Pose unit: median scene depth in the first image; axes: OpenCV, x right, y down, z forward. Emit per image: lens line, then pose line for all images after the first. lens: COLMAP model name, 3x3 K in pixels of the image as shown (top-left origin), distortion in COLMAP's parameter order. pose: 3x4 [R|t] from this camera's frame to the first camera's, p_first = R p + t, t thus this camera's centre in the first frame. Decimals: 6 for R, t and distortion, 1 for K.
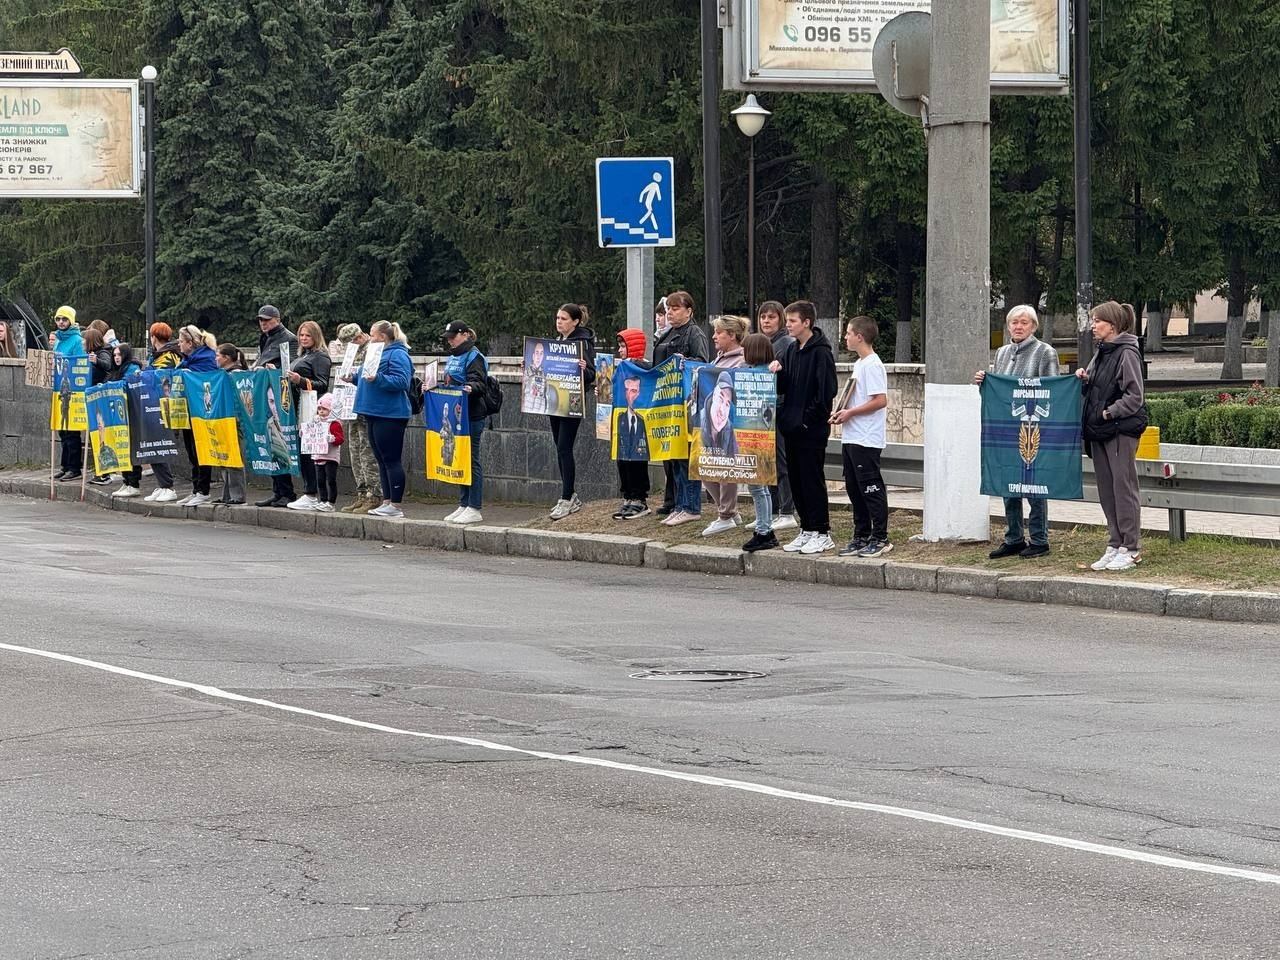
lens RADIAL K [[4362.1, 0, 640.0], [0, 4362.1, 480.0], [0, 0, 1]] dist [0.277835, 0.094352]
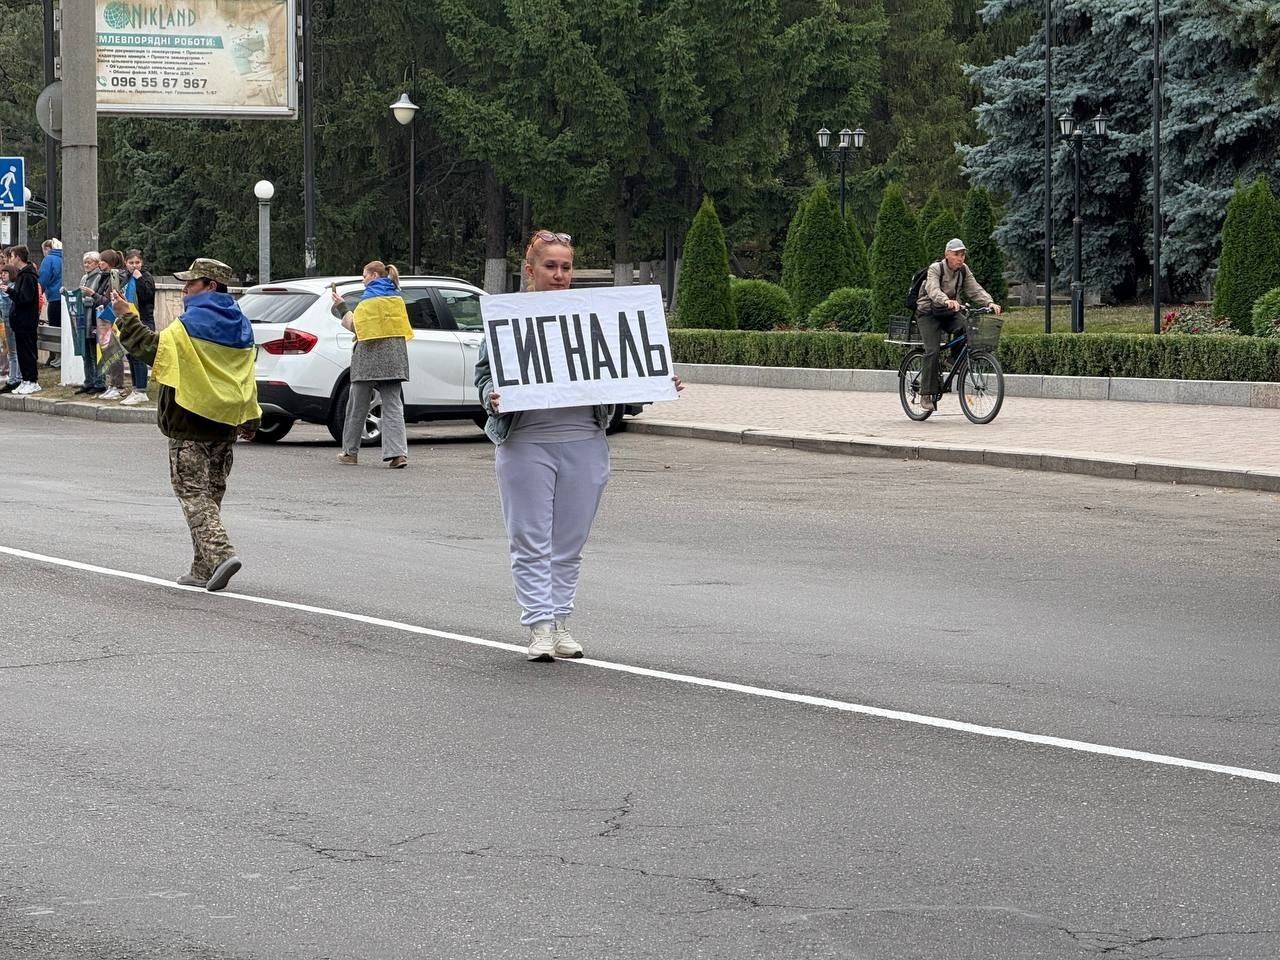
lens RADIAL K [[4362.1, 0, 640.0], [0, 4362.1, 480.0], [0, 0, 1]] dist [0.277835, 0.094352]
pose [[0.995548, 0.014850, -0.093081, 0.384185], [-0.013508, 0.999796, 0.015026, 0.018557], [0.093285, -0.013702, 0.995545, -0.600785]]
